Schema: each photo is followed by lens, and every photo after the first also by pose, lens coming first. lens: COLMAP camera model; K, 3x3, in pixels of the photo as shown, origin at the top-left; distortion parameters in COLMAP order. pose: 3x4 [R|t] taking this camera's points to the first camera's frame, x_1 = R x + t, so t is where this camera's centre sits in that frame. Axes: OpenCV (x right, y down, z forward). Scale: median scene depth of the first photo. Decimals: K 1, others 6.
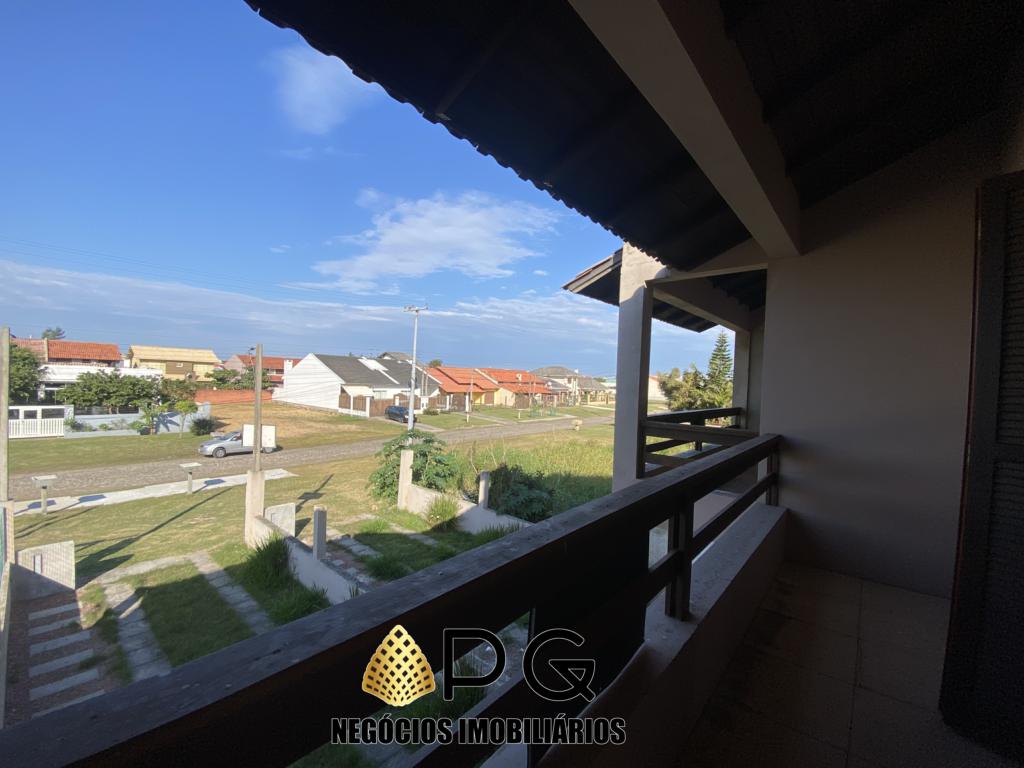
lens RADIAL K [[418.3, 0, 512.3], [0, 418.3, 385.7], [0, 0, 1]] dist [0.033917, -0.023085]
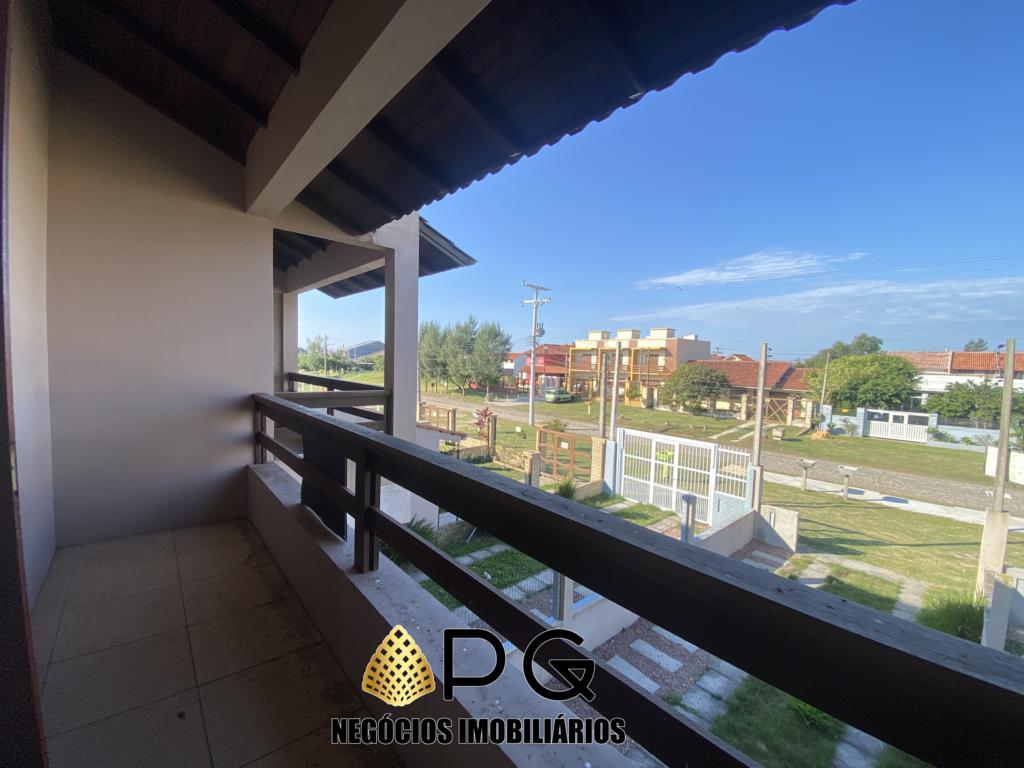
lens RADIAL K [[418.3, 0, 512.3], [0, 418.3, 385.7], [0, 0, 1]] dist [0.033917, -0.023085]
pose [[-0.114444, 0.019611, -0.993236, 0.177613], [-0.050707, 0.998387, 0.025555, 0.005704], [0.992135, 0.053289, -0.113265, 0.190880]]
